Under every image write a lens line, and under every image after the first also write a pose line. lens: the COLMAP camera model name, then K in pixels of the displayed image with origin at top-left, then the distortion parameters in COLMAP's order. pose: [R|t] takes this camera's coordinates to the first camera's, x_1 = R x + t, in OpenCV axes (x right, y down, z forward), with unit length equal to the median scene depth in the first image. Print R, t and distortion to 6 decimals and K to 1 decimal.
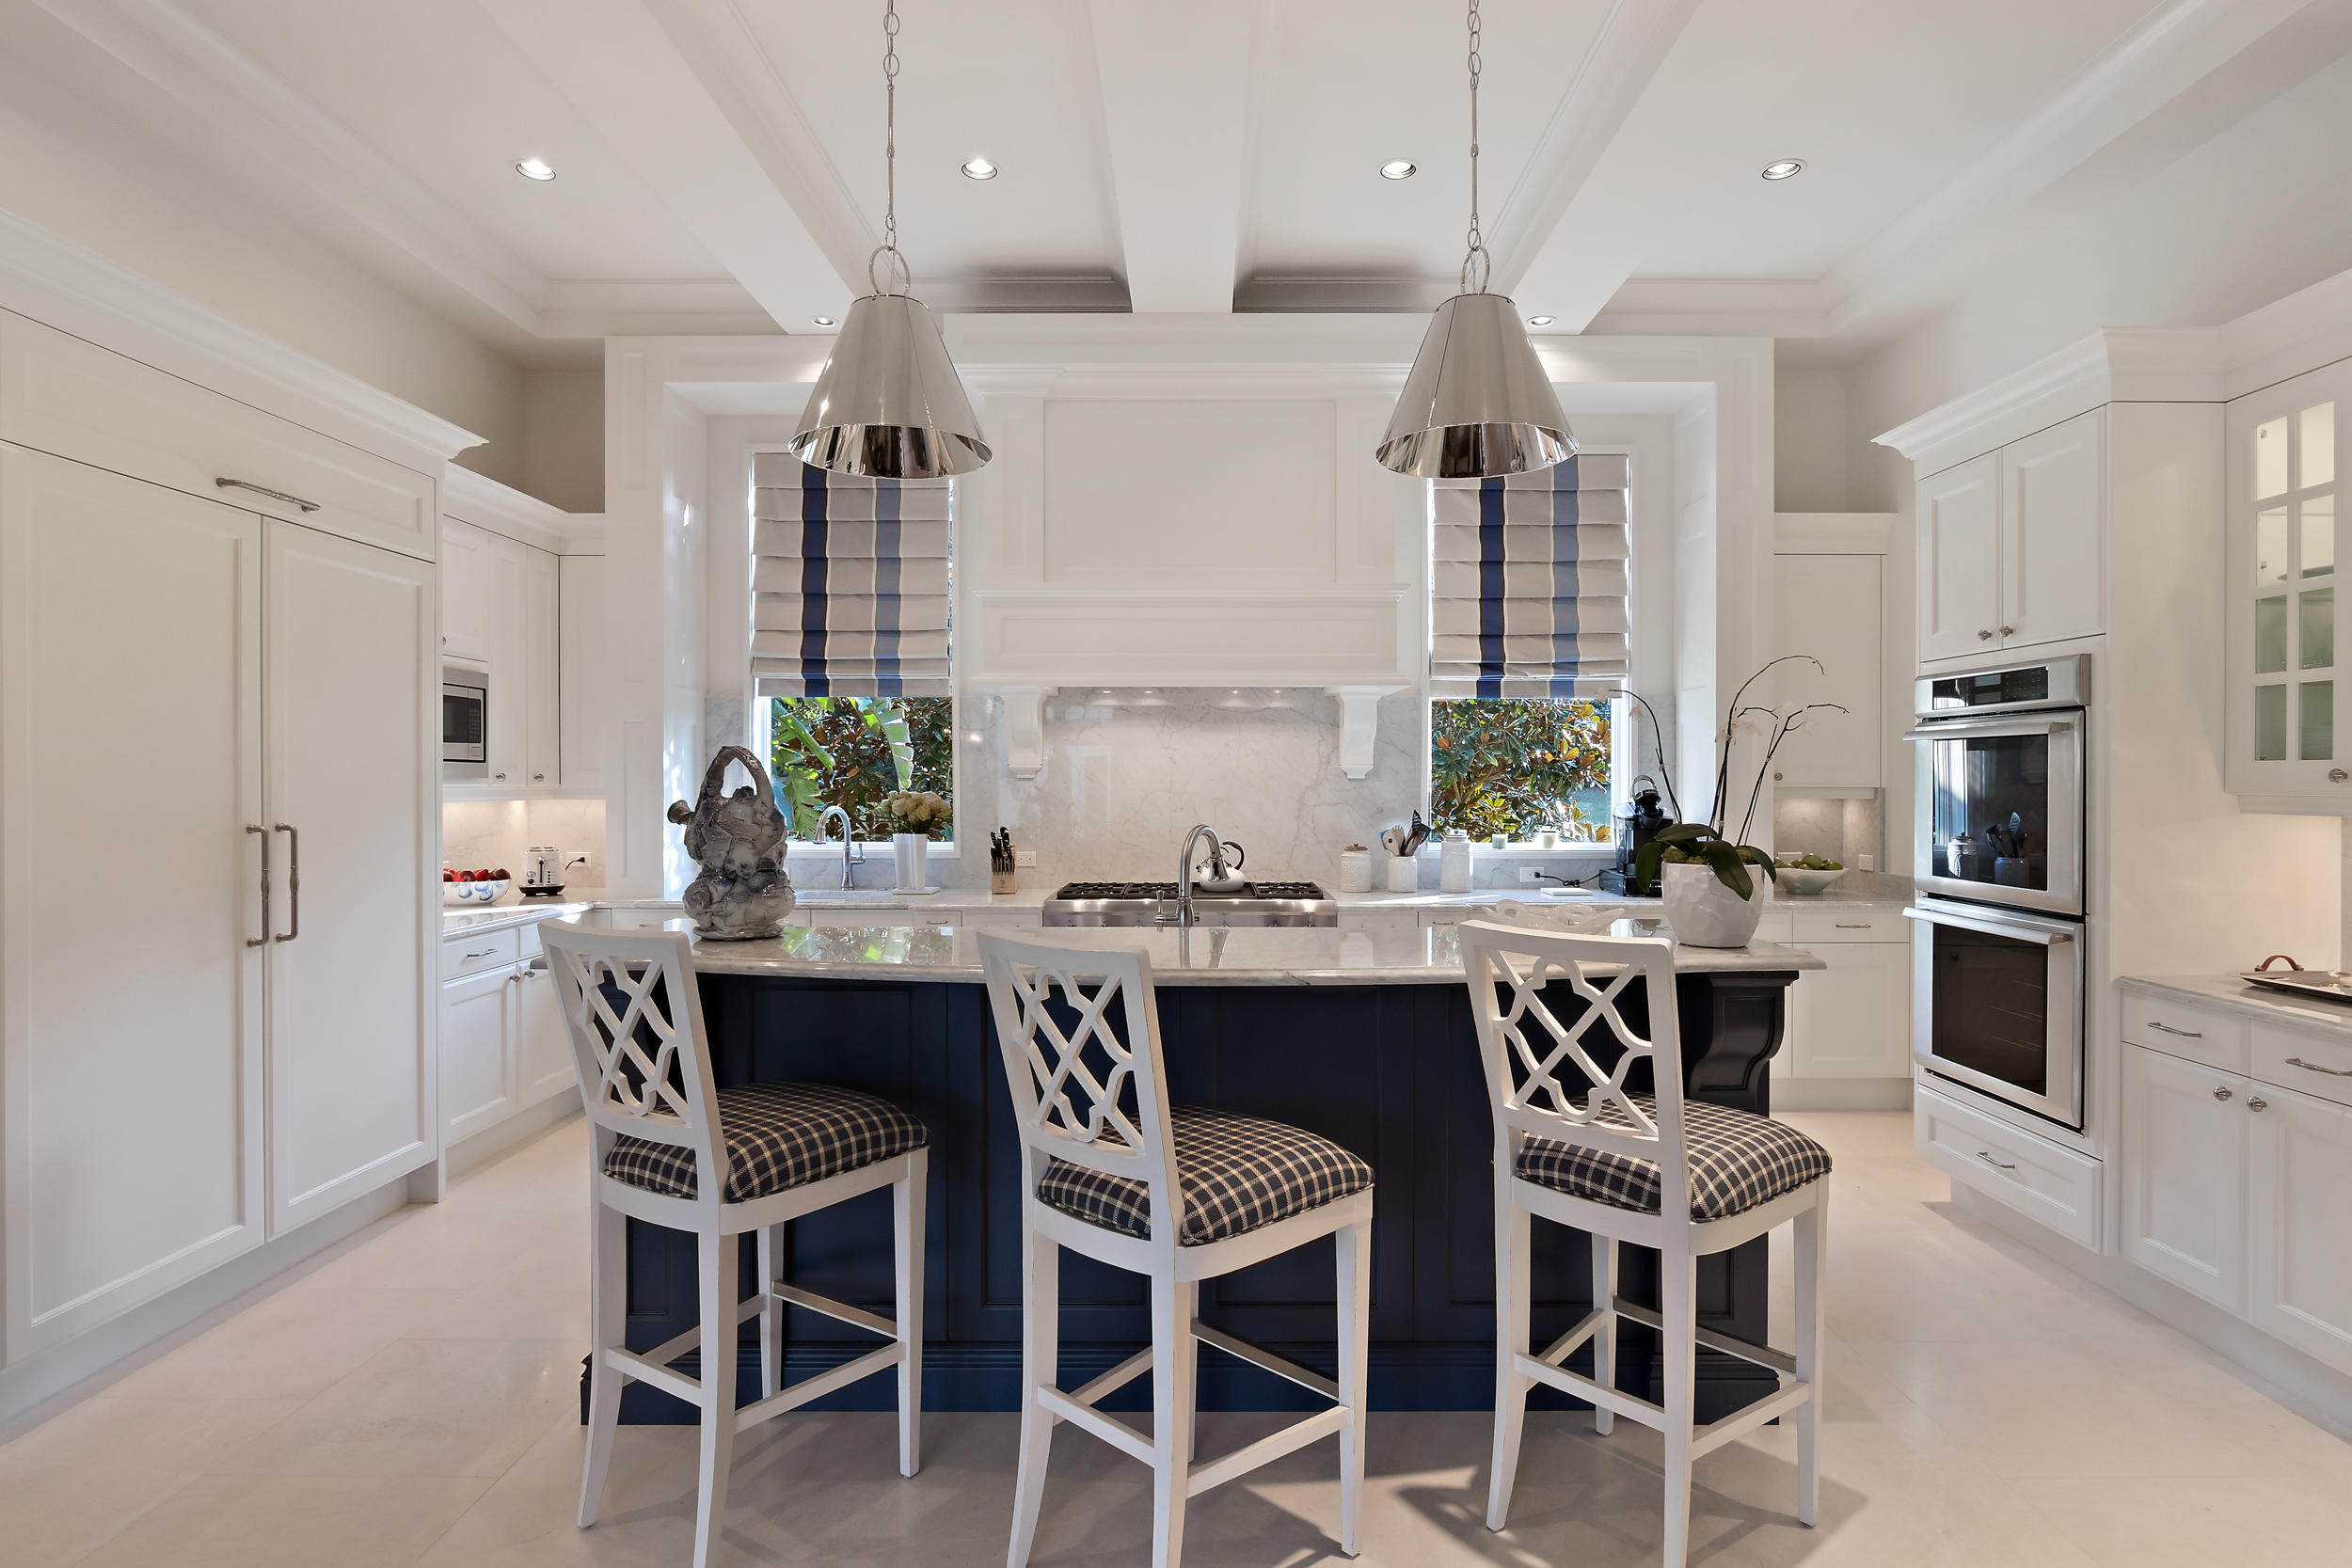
lens RADIAL K [[1213.7, 0, 1226.6], [0, 1213.7, 774.5], [0, 0, 1]] dist [0.000956, 0.000360]
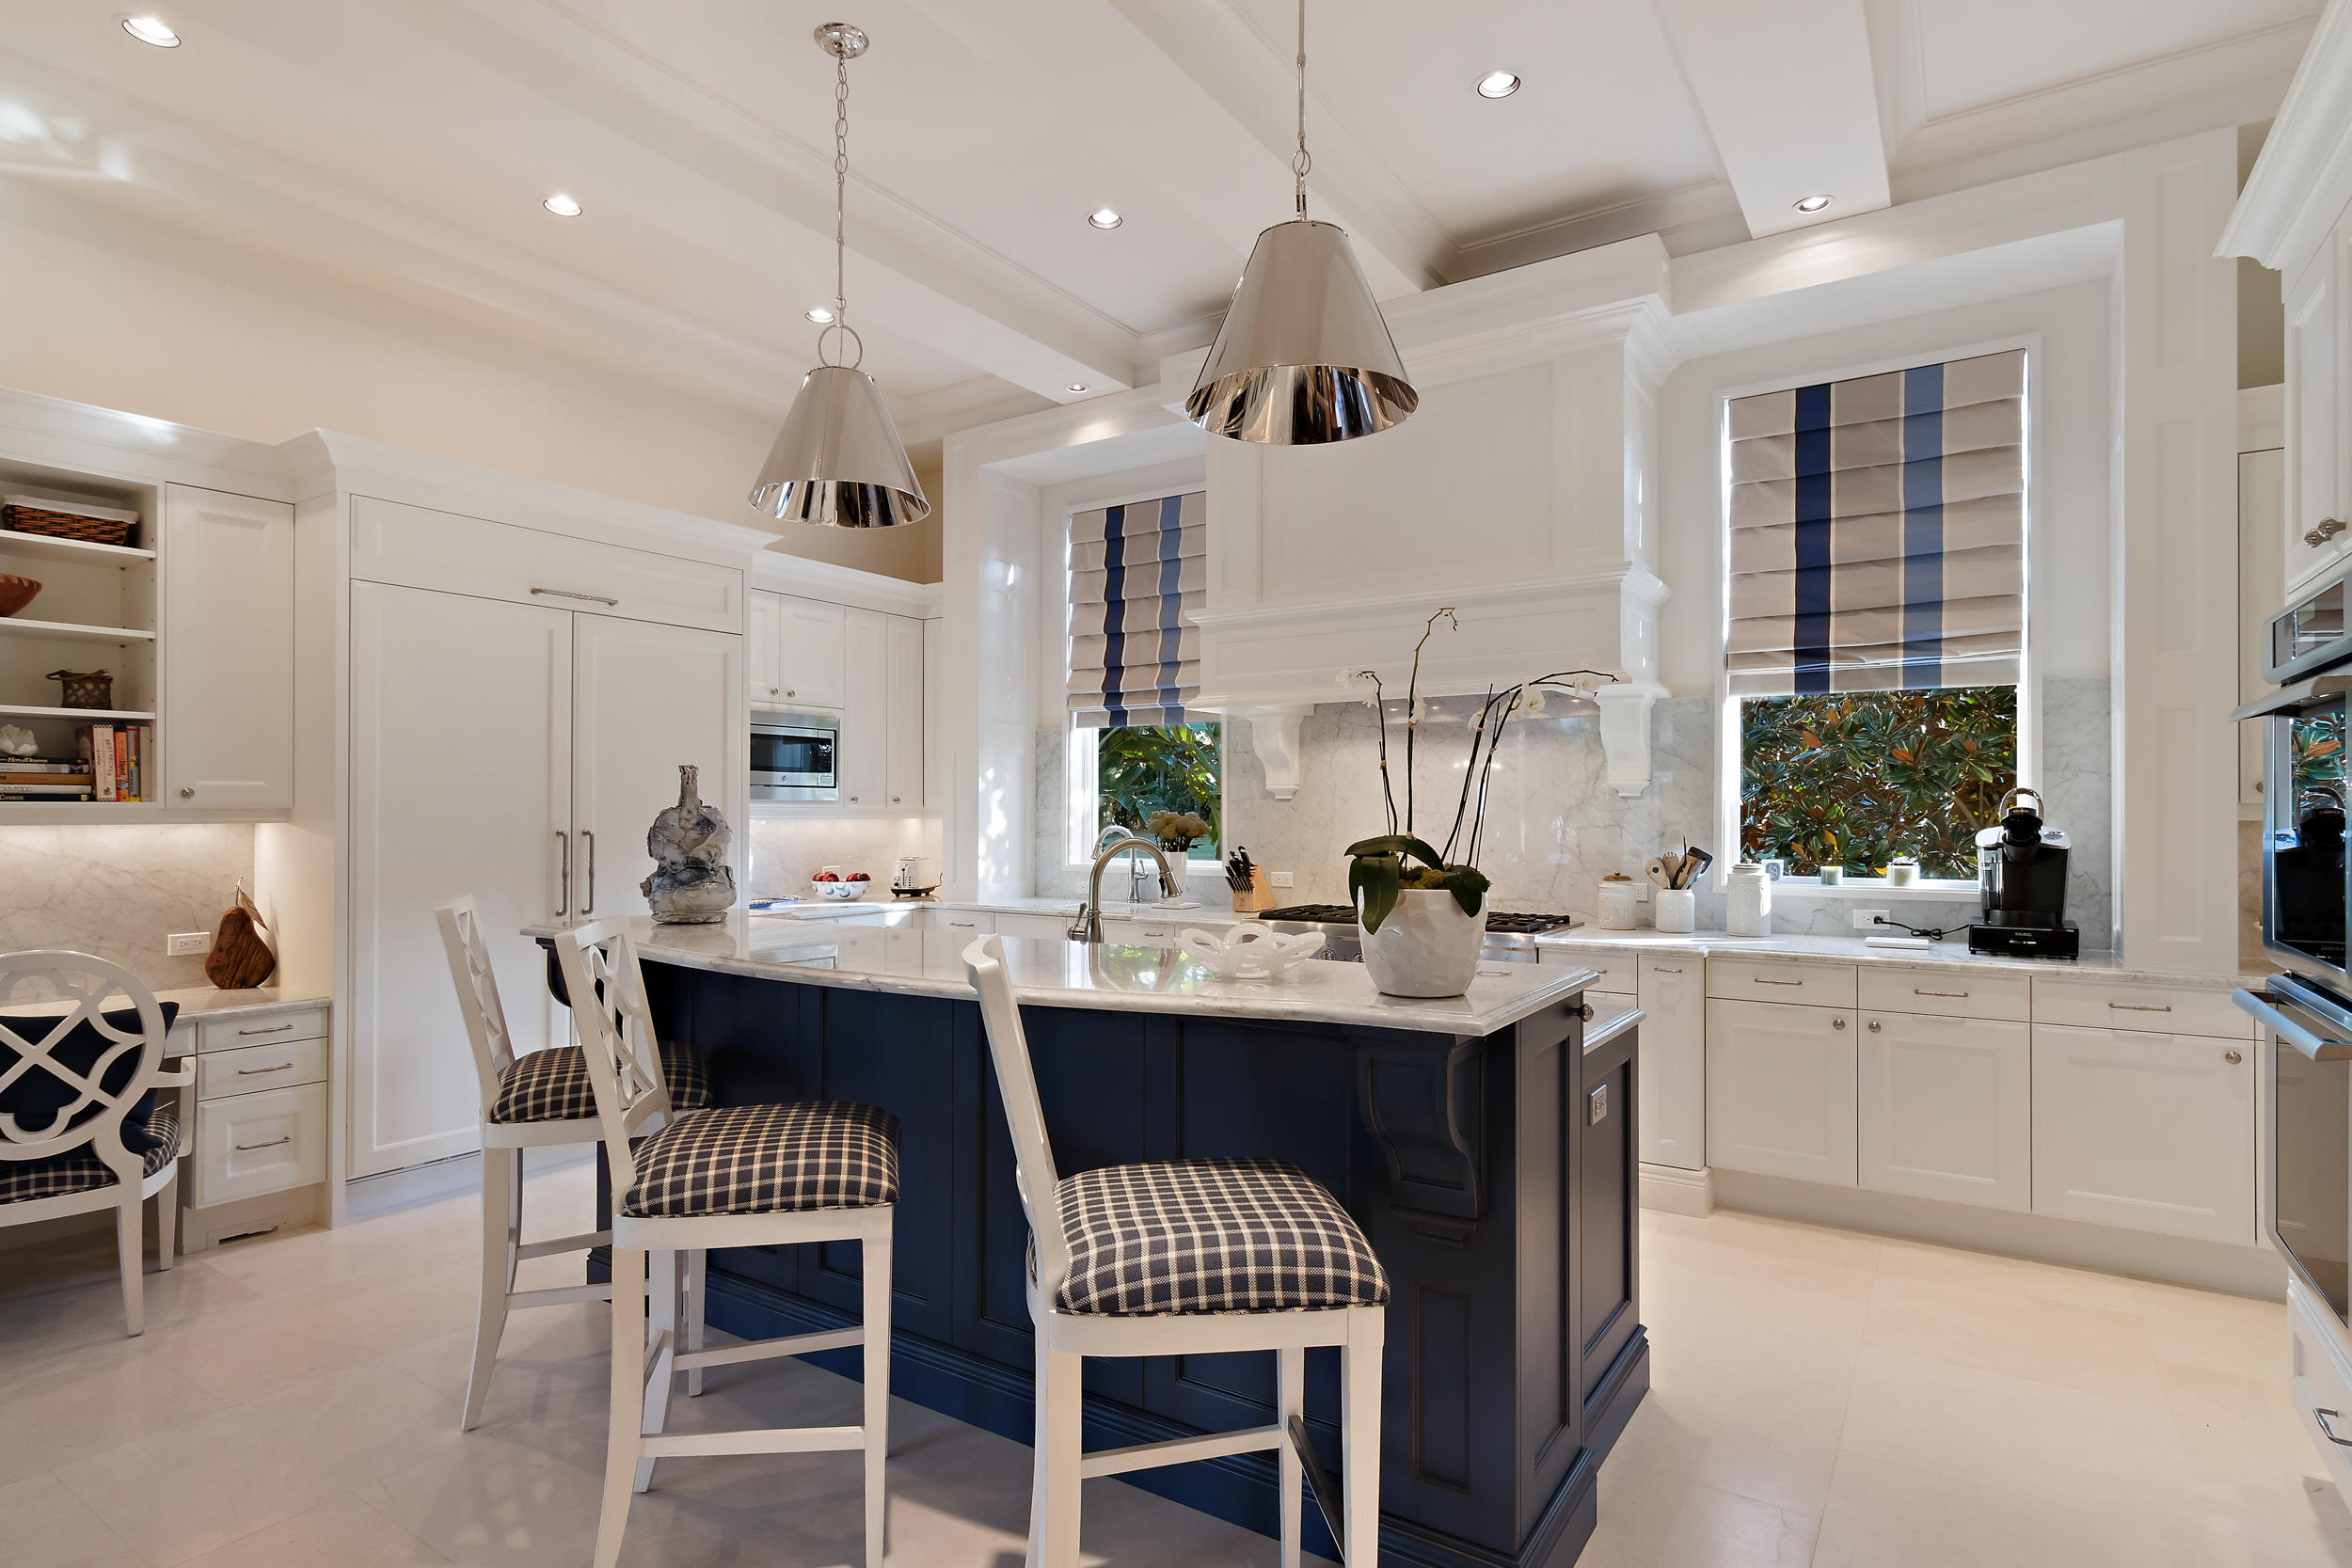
lens RADIAL K [[1213.7, 0, 1237.3], [0, 1213.7, 793.4], [0, 0, 1]] dist [0.000956, 0.000360]
pose [[0.832842, -0.010358, -0.553415, 0.362972], [0.003905, 0.999910, -0.012839, 0.011450], [0.553498, 0.008532, 0.832807, 0.144558]]
